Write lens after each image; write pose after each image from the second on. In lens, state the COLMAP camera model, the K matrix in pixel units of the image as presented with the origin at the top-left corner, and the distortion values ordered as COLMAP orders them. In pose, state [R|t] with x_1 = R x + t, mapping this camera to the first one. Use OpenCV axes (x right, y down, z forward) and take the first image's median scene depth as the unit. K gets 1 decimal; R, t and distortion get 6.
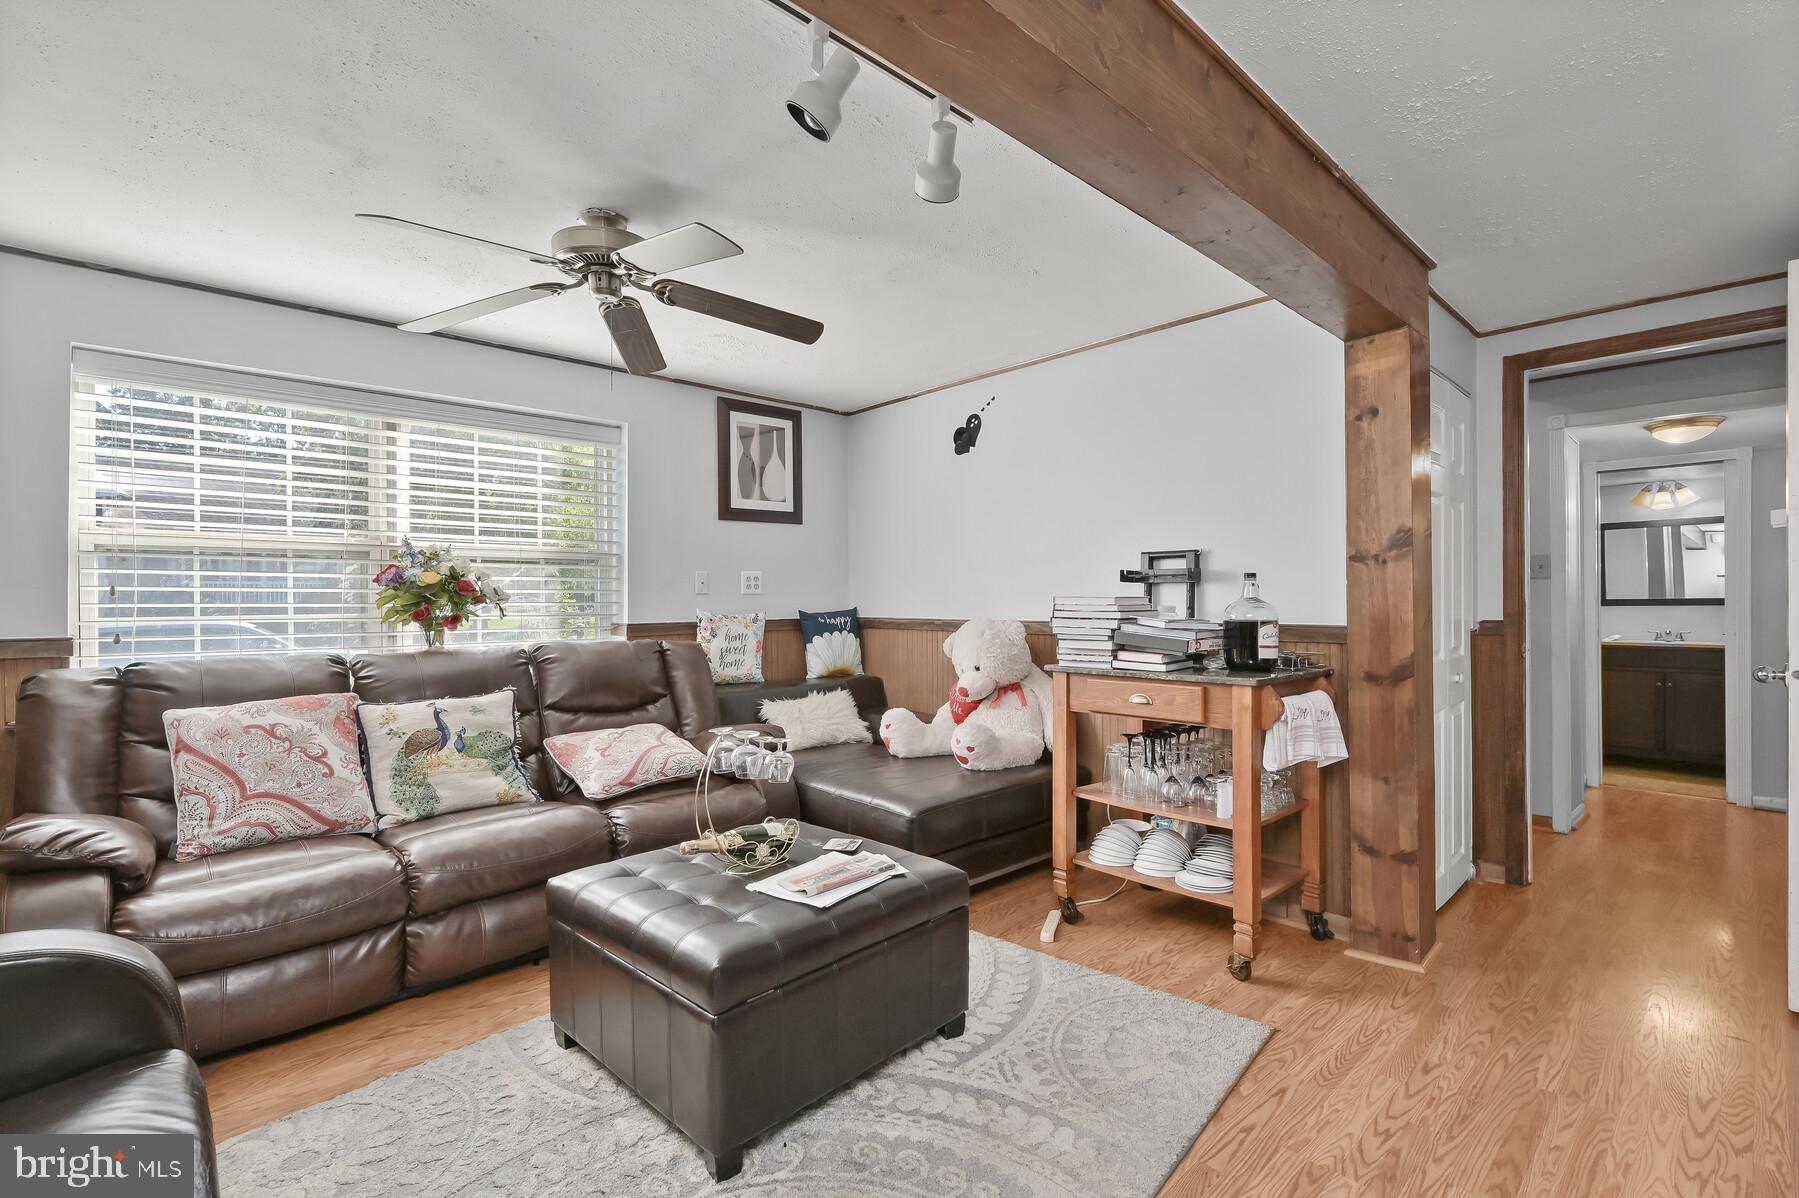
lens RADIAL K [[791.8, 0, 917.2], [0, 791.8, 607.1], [0, 0, 1]] dist [0.002890, -0.000924]
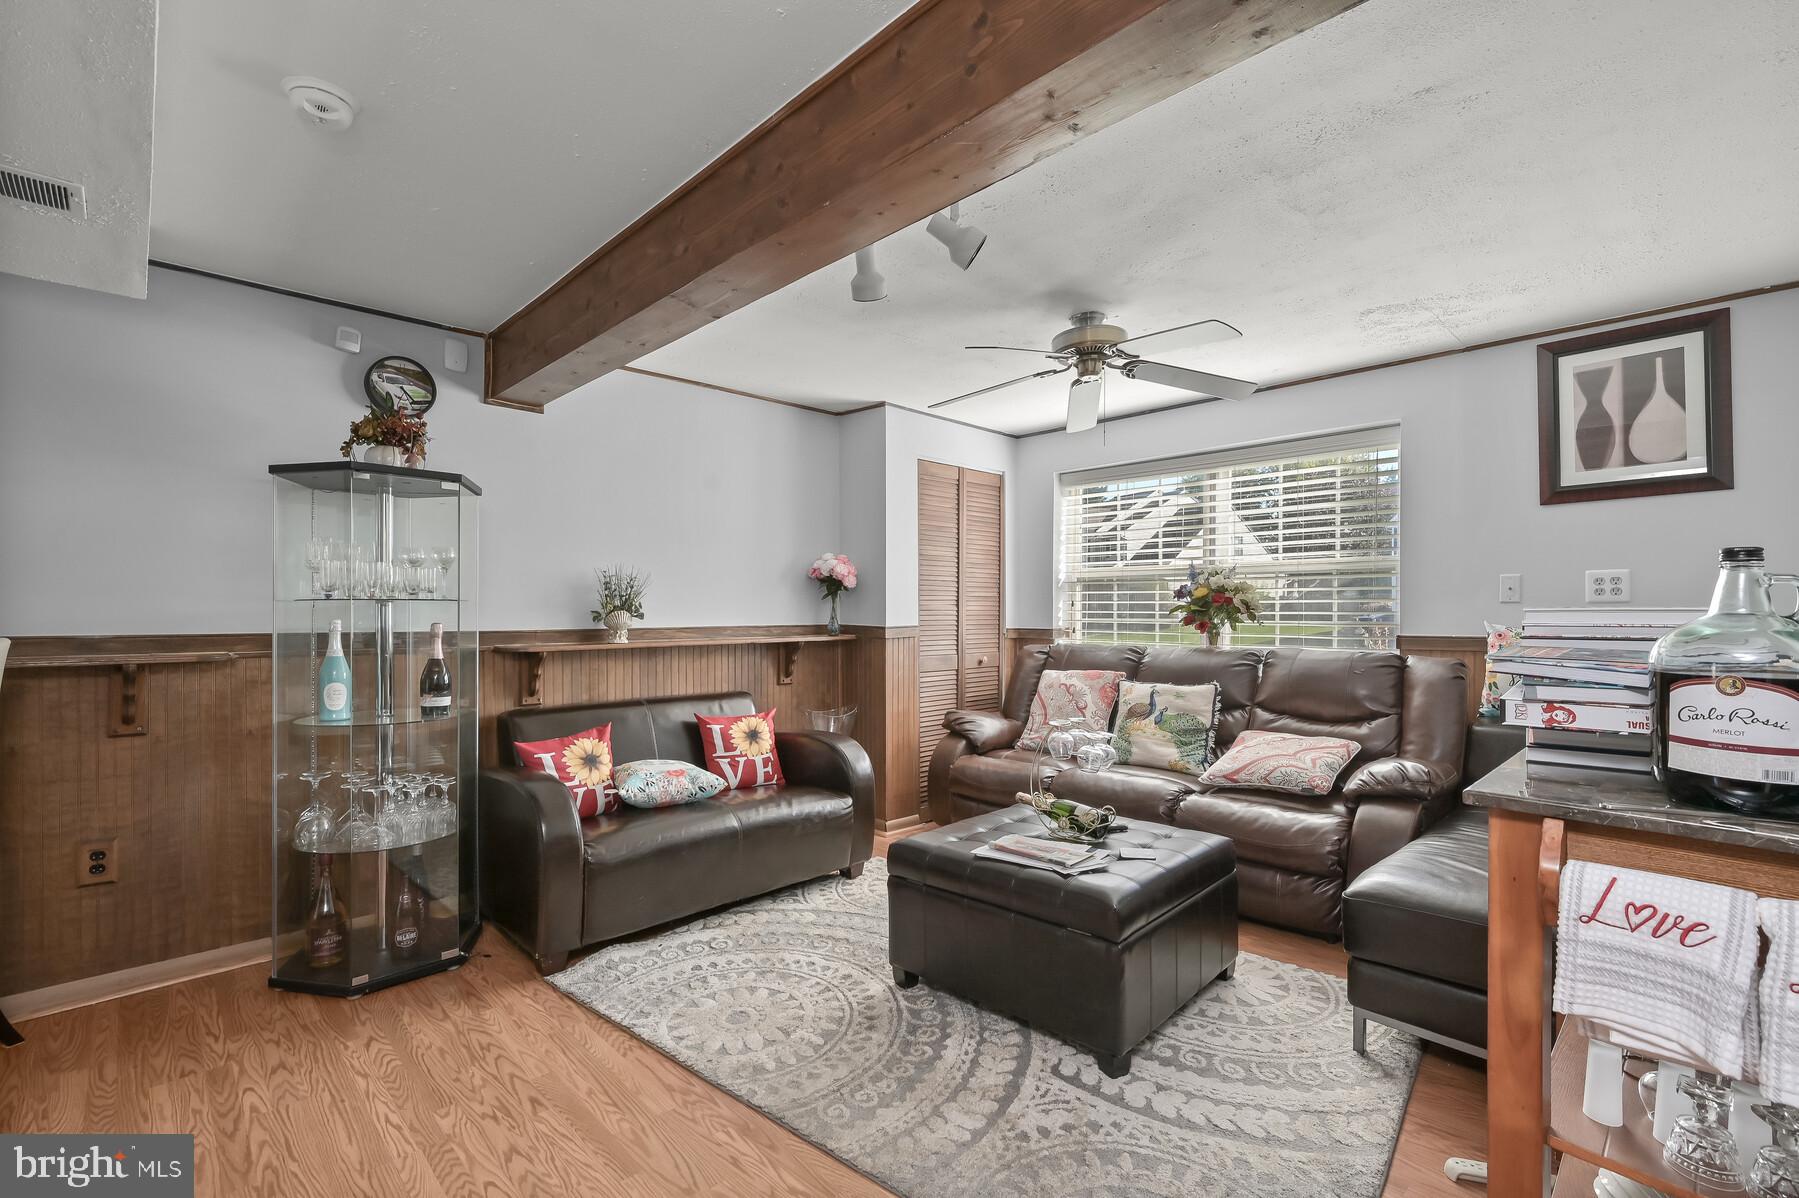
lens RADIAL K [[791.8, 0, 909.9], [0, 791.8, 602.5], [0, 0, 1]] dist [0.002890, -0.000924]
pose [[0.034038, -0.007728, -0.999391, 0.654615], [-0.013236, 0.999879, -0.008182, -0.003070], [0.999333, 0.013506, 0.033931, 0.485591]]
